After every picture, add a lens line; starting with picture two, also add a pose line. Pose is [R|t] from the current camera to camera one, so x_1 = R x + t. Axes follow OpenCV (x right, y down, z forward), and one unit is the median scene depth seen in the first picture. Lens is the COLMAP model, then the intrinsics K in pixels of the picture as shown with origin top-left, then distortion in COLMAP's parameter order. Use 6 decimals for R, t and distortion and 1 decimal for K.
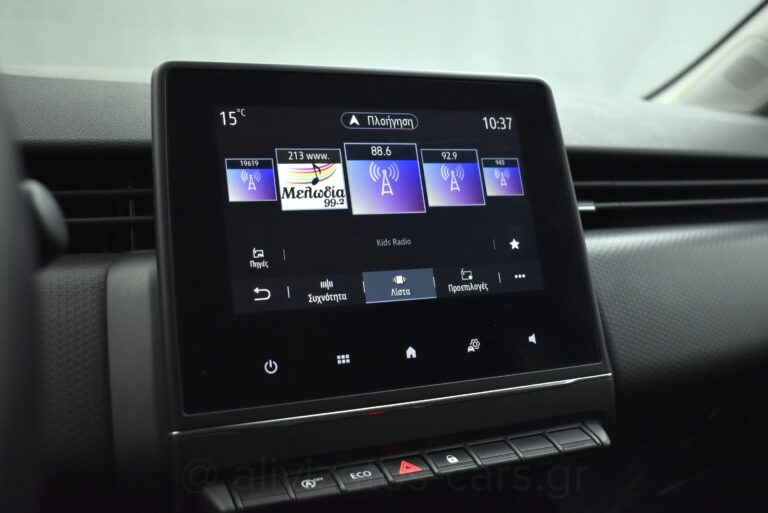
lens RADIAL K [[828.3, 0, 384.0], [0, 828.3, 256.5], [0, 0, 1]] dist [-0.073704, 0.007467]
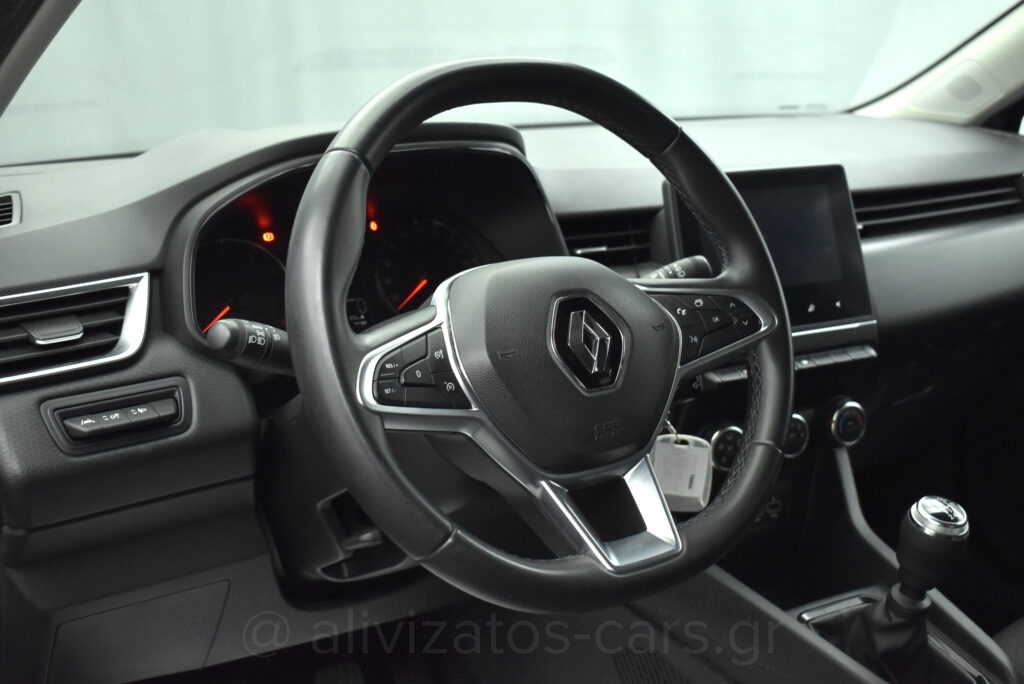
lens RADIAL K [[1233.7, 0, 512.0], [0, 1233.7, 342.0], [0, 0, 1]] dist [-0.051942, -0.036764]
pose [[0.999027, -0.025084, 0.036273, -0.755023], [0.020095, 0.991061, 0.131884, -0.228303], [-0.039257, -0.131027, 0.990601, -2.018749]]
